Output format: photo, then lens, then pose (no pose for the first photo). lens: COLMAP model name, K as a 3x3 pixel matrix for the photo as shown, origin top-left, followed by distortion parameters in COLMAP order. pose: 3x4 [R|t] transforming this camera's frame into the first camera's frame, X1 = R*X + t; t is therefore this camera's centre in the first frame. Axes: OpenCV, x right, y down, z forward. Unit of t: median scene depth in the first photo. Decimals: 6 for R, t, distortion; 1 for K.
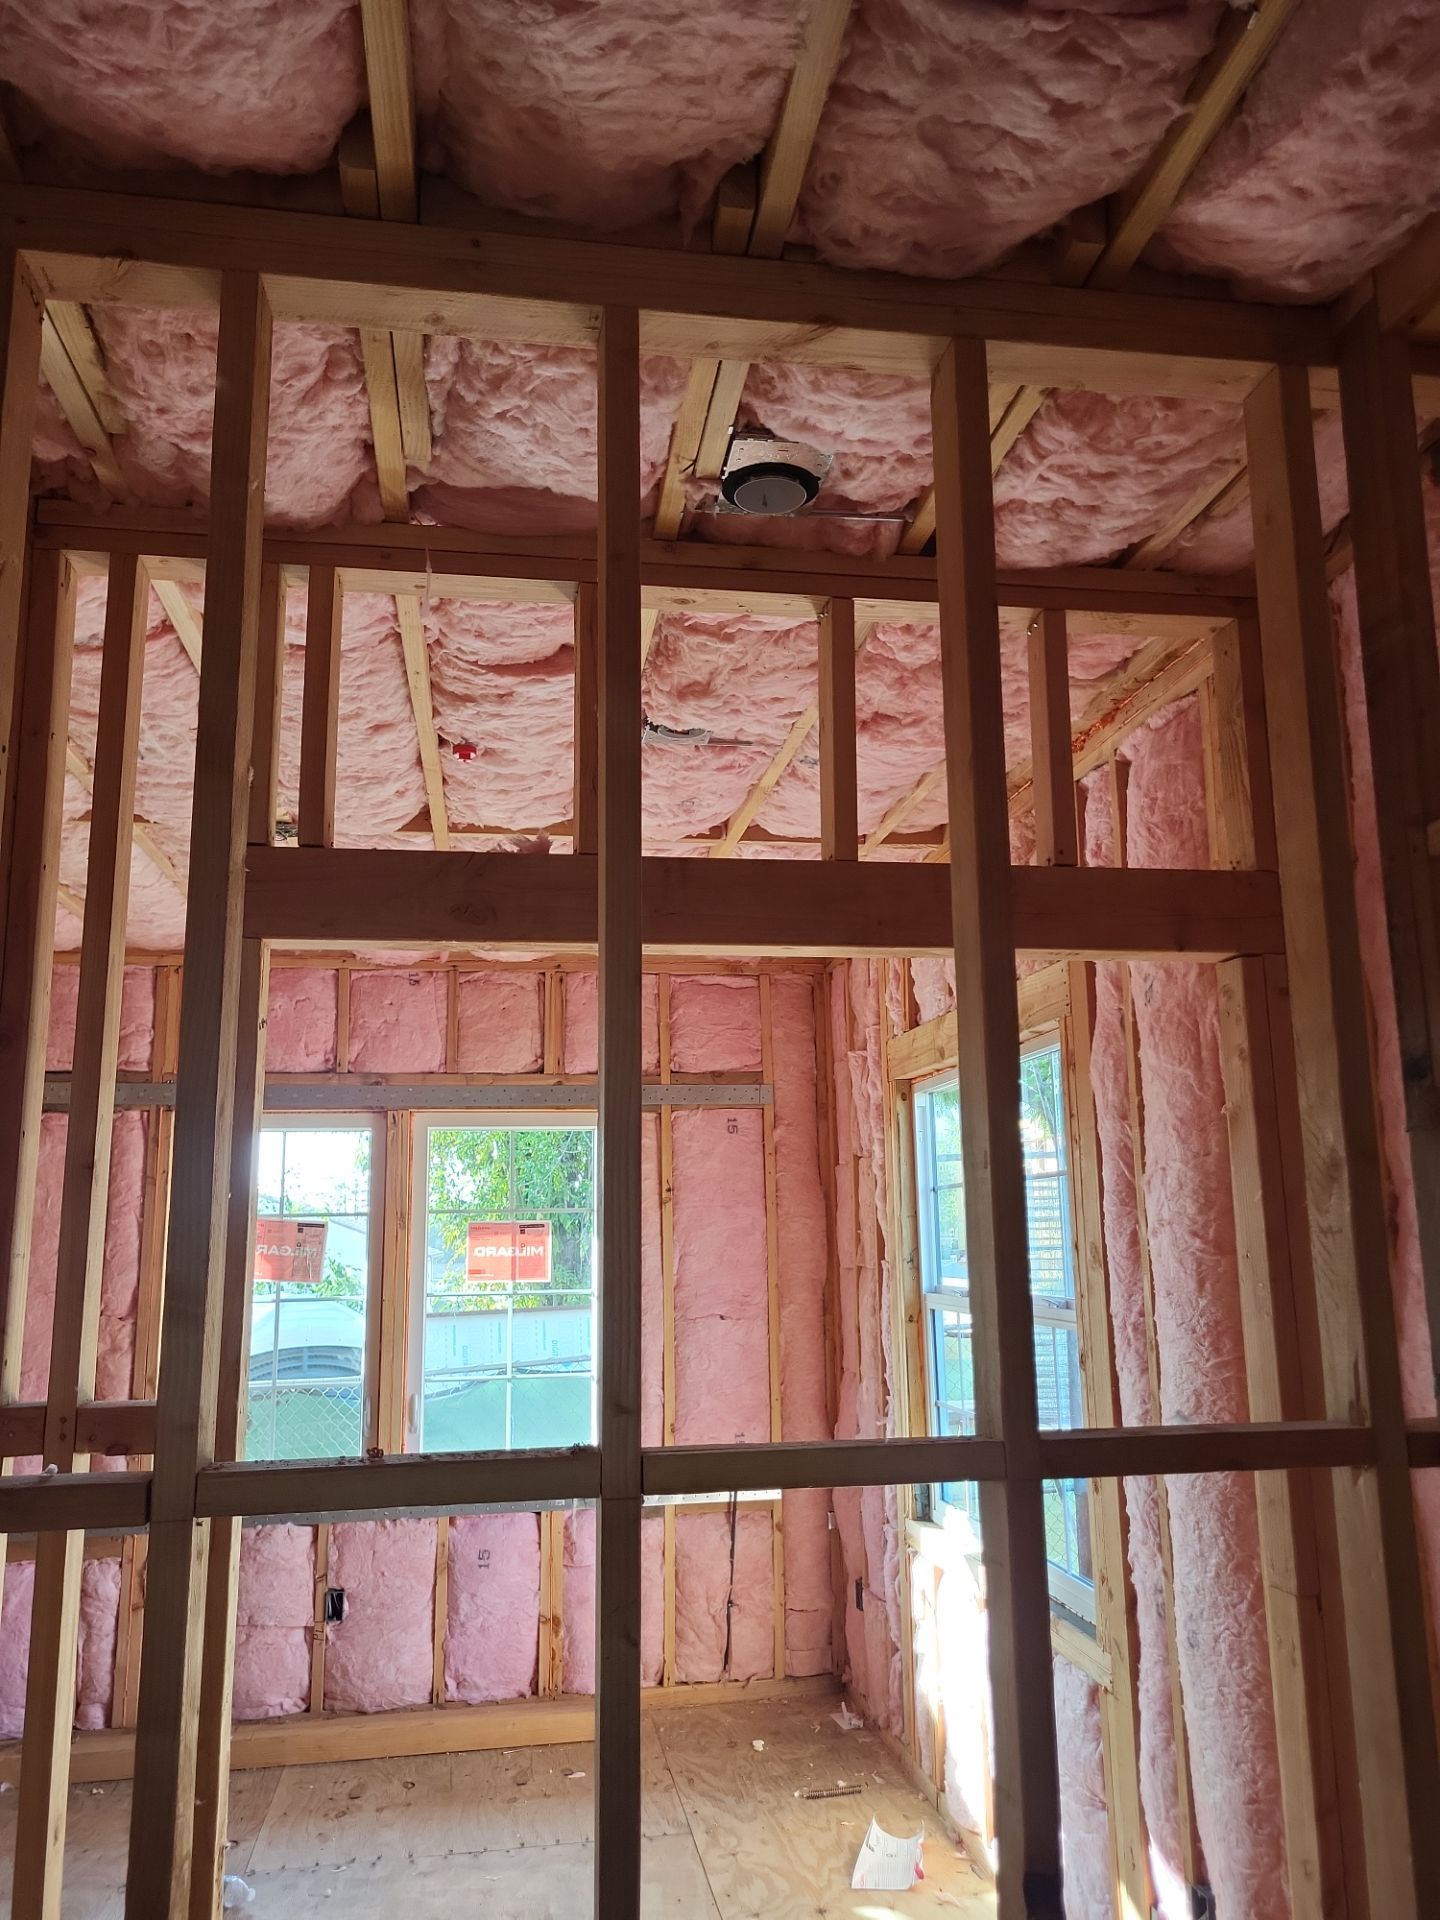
lens RADIAL K [[1457.7, 0, 720.4], [0, 1457.7, 958.5], [0, 0, 1]] dist [0.045056, -0.023648]
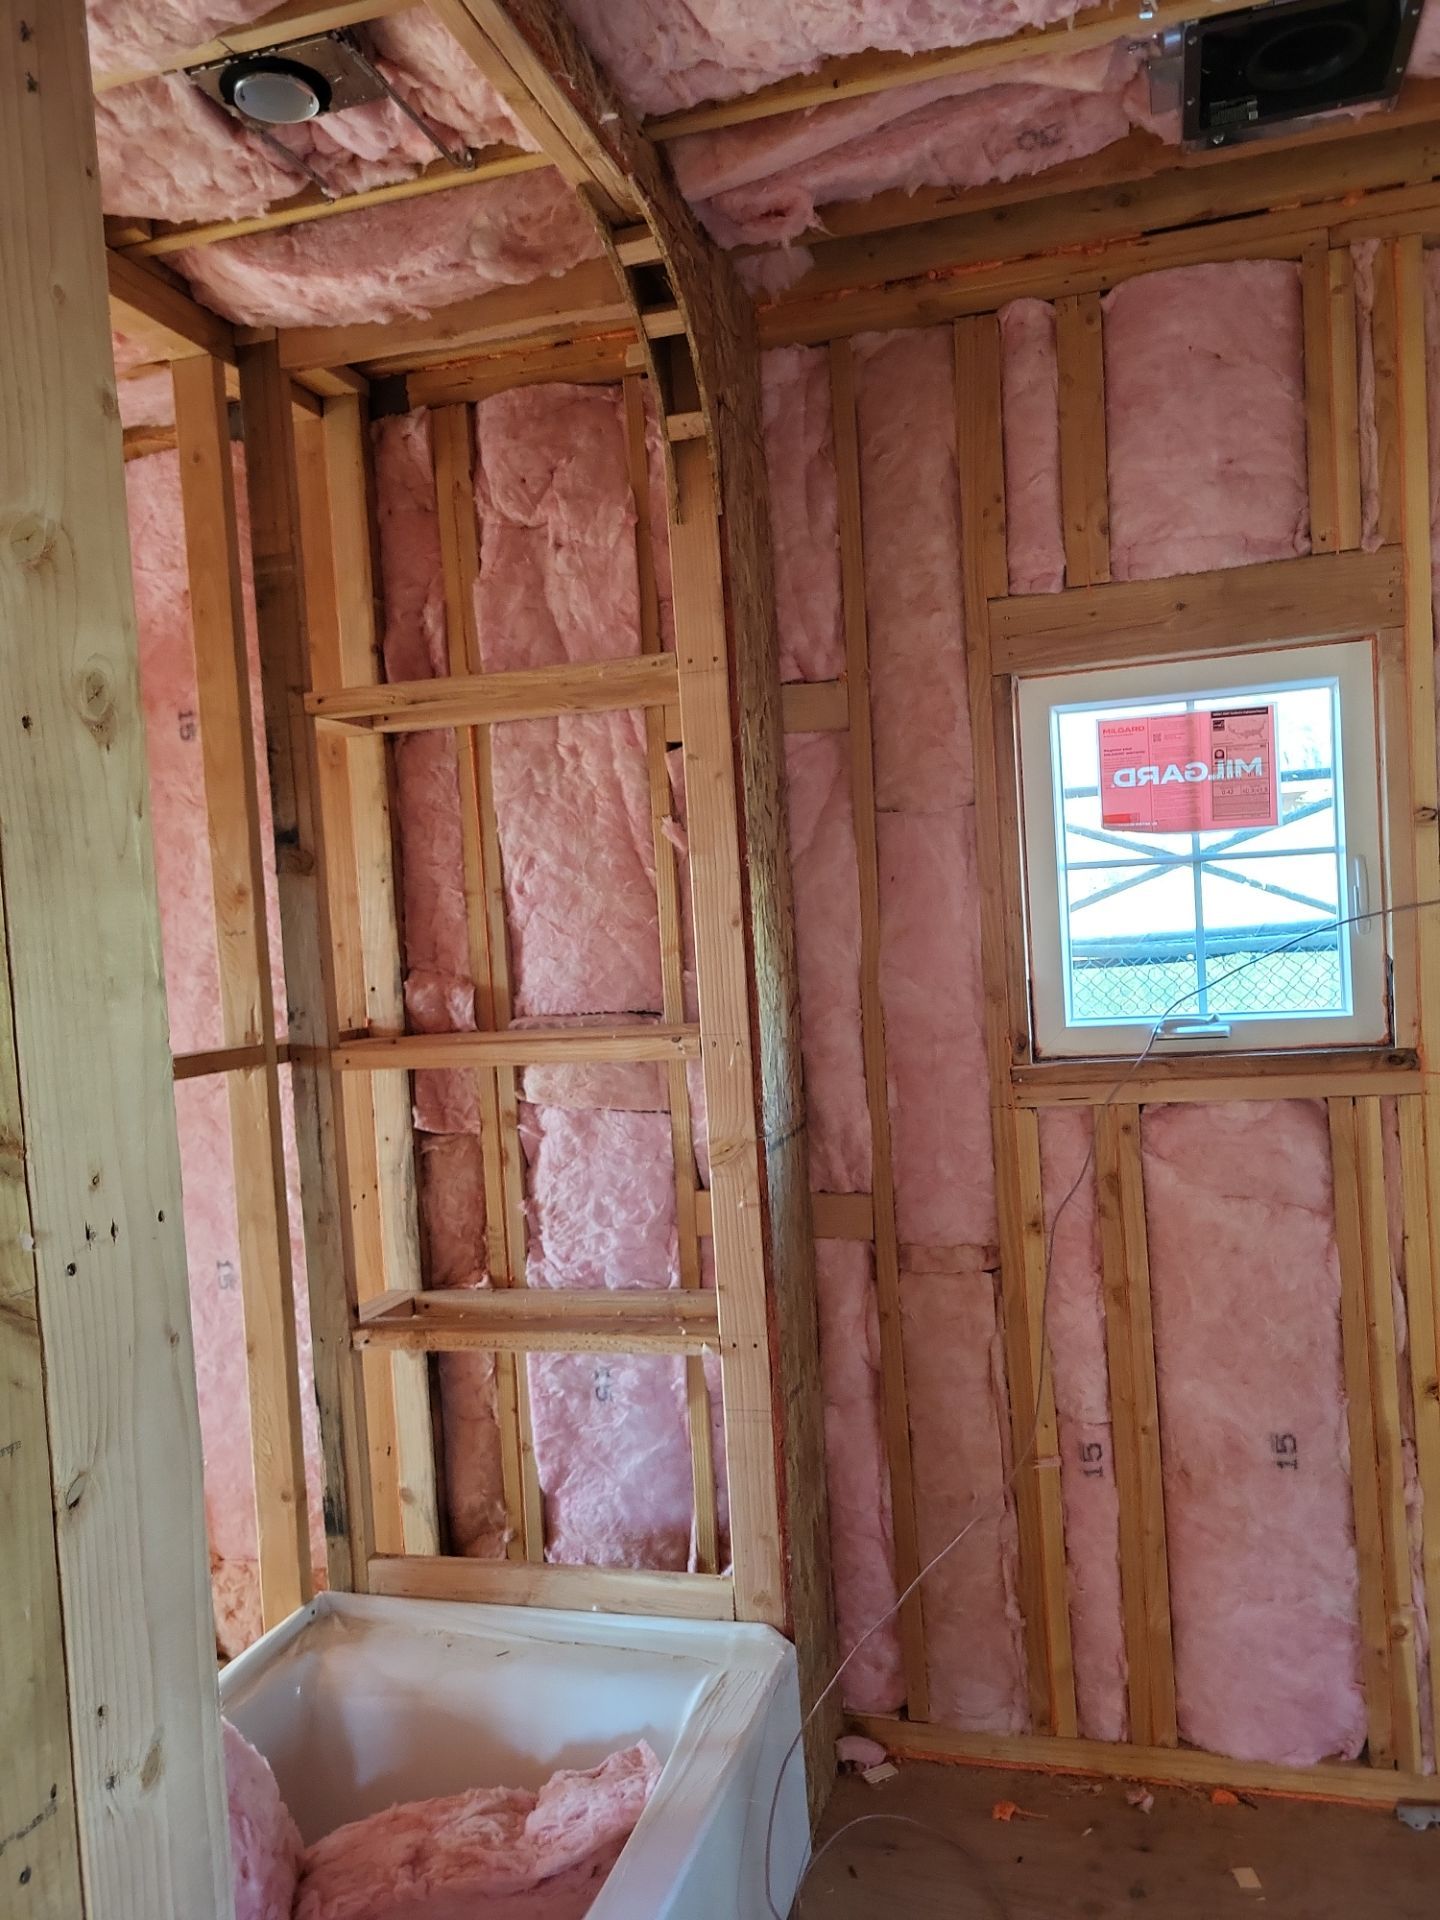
lens RADIAL K [[1457.7, 0, 719.0], [0, 1457.7, 959.5], [0, 0, 1]] dist [0.045056, -0.023648]
pose [[0.420516, -0.053280, 0.905719, -0.942019], [-0.105772, 0.988588, 0.107263, -0.020919], [-0.901098, -0.140906, 0.410082, -0.175449]]
